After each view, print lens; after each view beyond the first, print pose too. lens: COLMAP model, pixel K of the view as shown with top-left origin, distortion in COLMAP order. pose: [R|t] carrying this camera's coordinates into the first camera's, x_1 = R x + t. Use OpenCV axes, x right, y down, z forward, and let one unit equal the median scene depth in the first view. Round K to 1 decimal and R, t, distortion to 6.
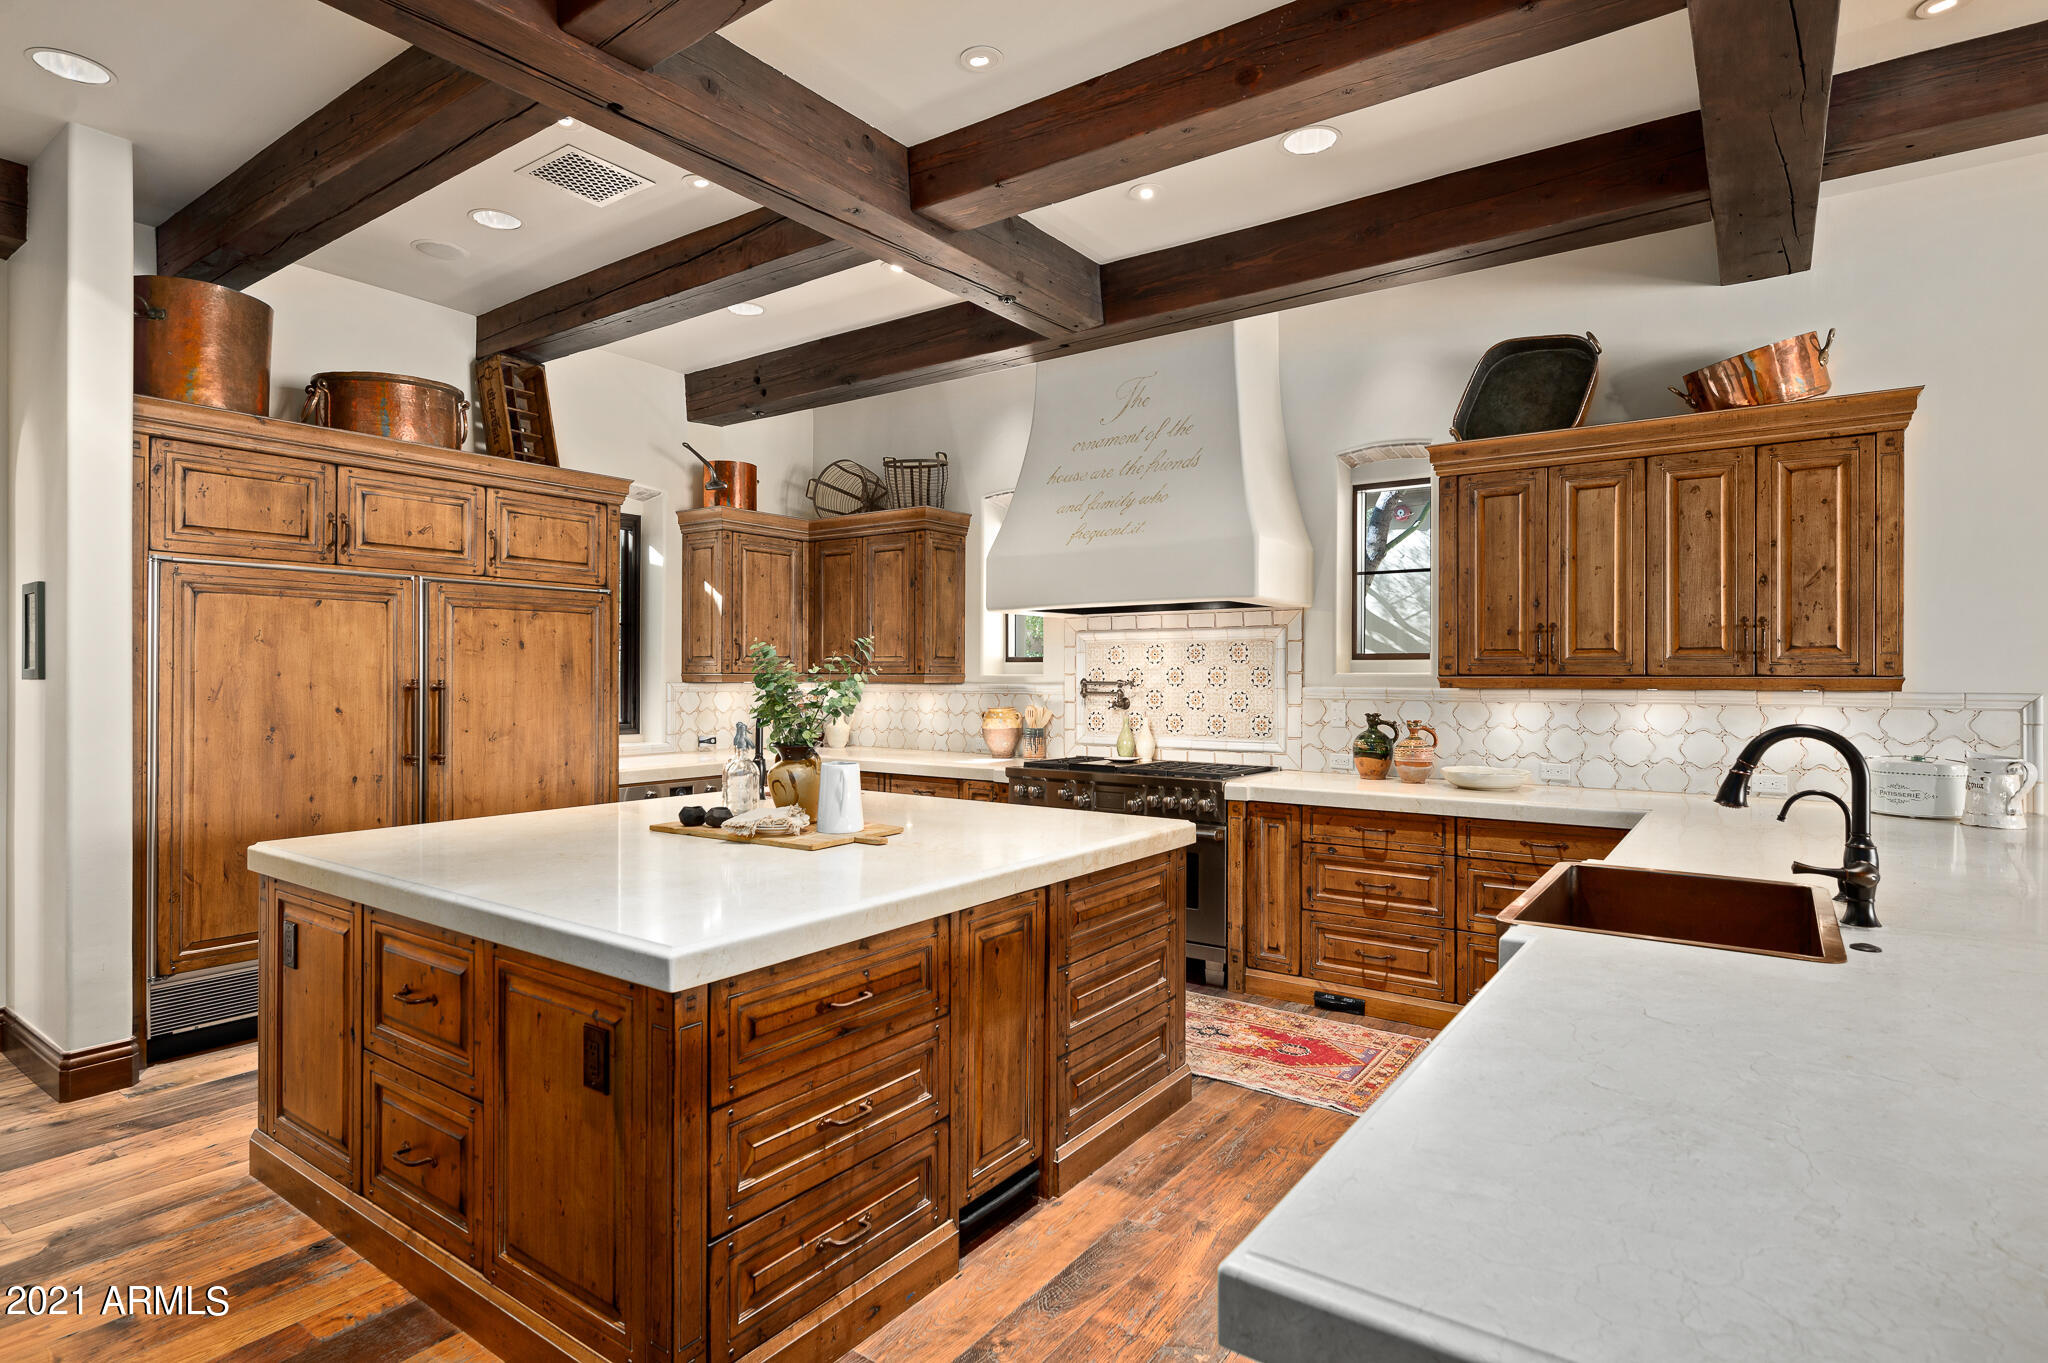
lens RADIAL K [[1070.4, 0, 1005.6], [0, 1070.4, 674.1], [0, 0, 1]] dist [0.002027, -0.000614]
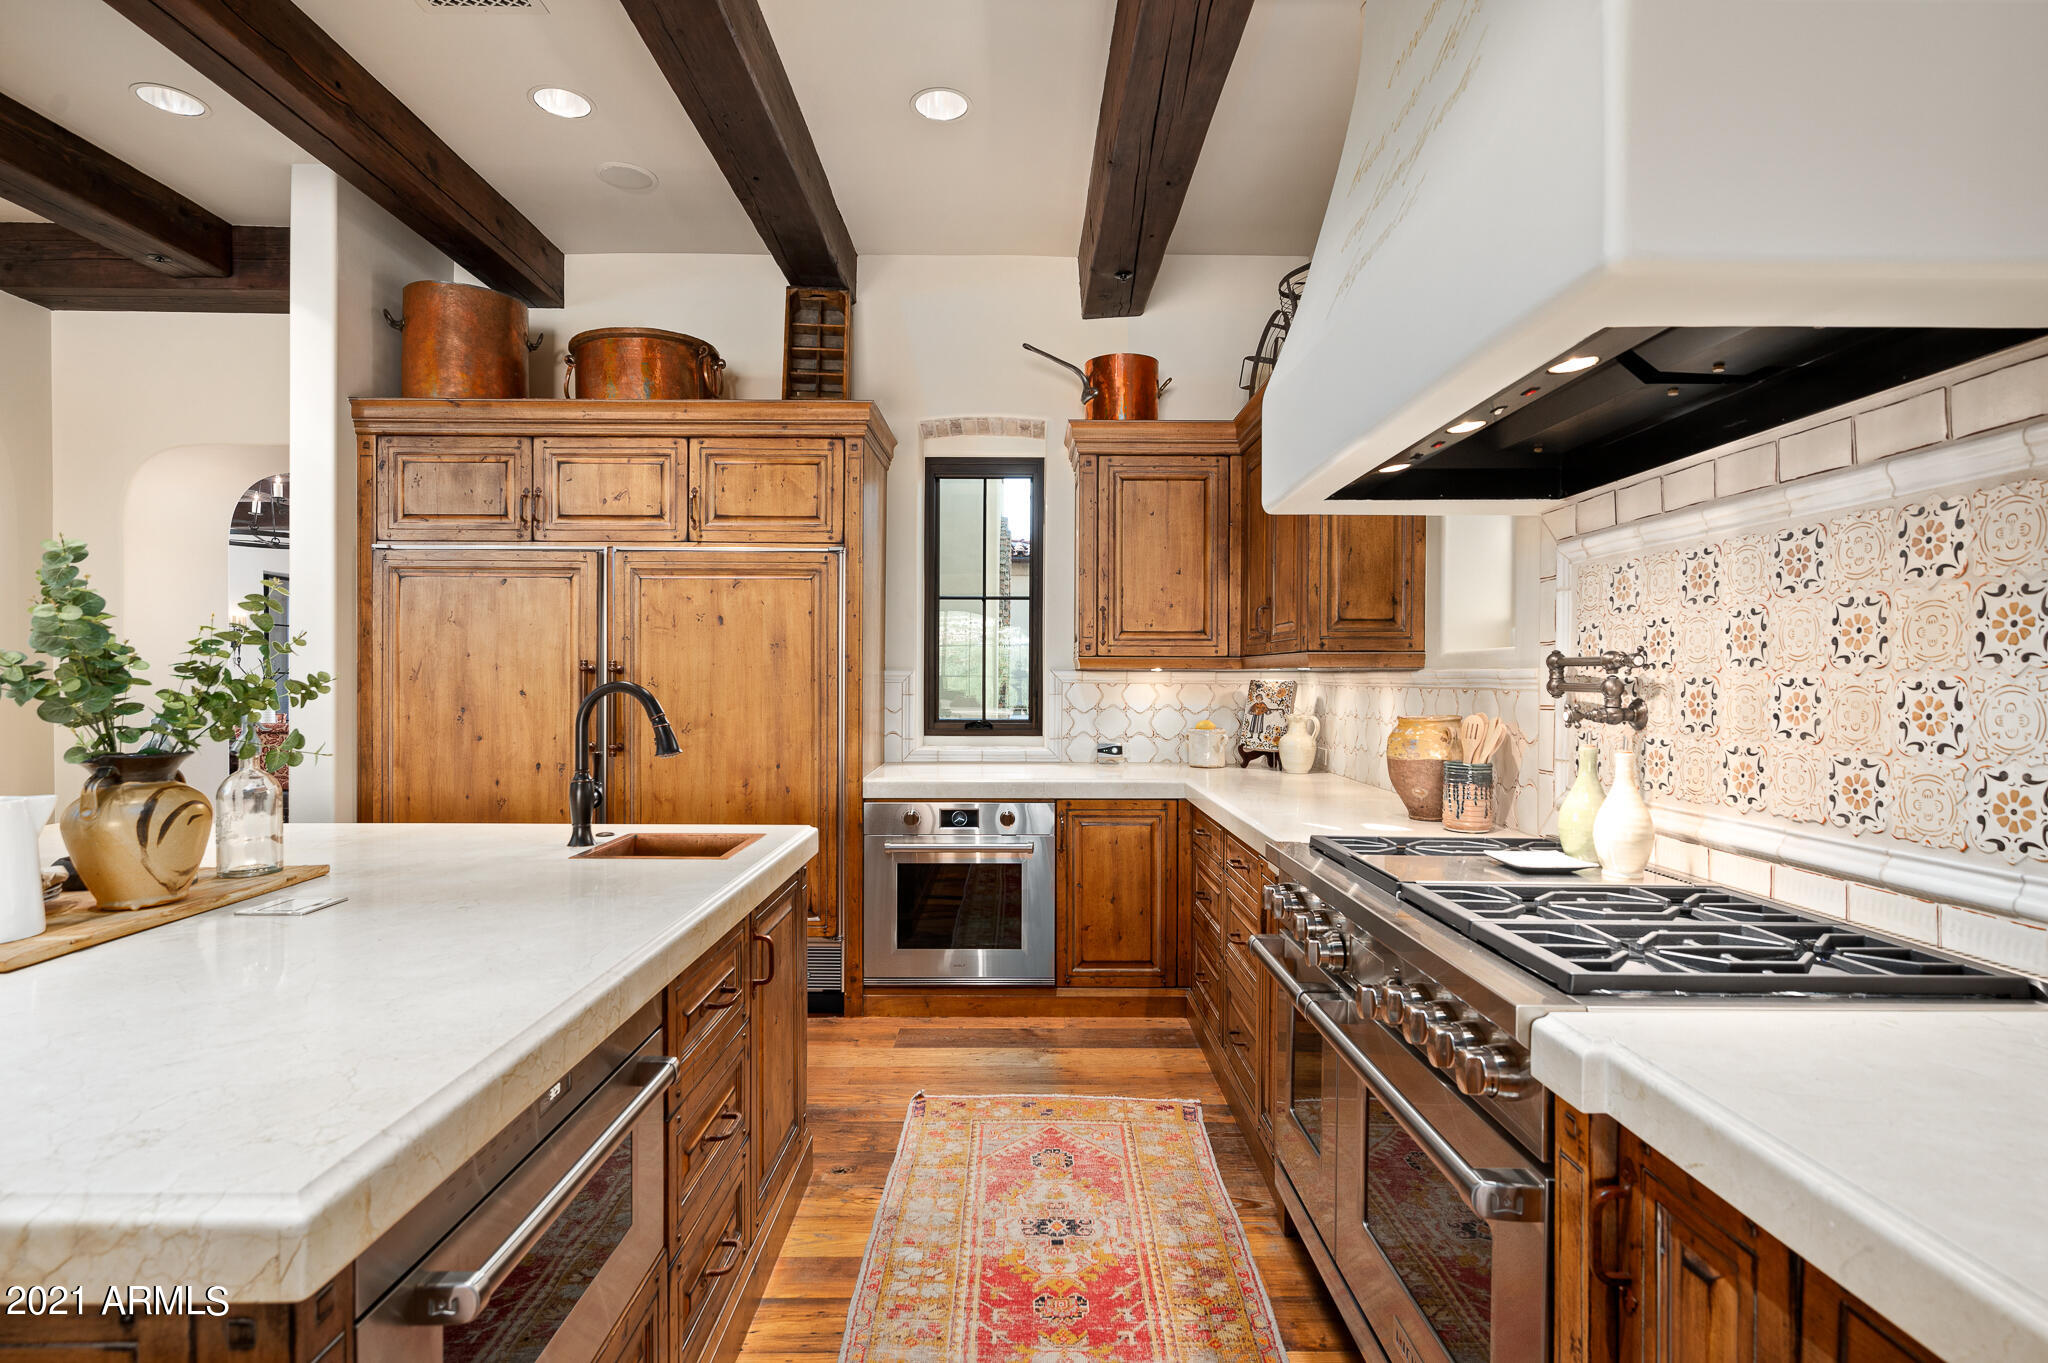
lens RADIAL K [[1003.2, 0, 1031.5], [0, 1003.2, 685.7], [0, 0, 1]] dist [0.003230, 0.000423]
pose [[0.586805, 0.006744, -0.809700, 0.341902], [-0.000881, 0.999970, 0.007690, 0.018718], [0.809728, -0.003799, 0.586793, 0.773258]]
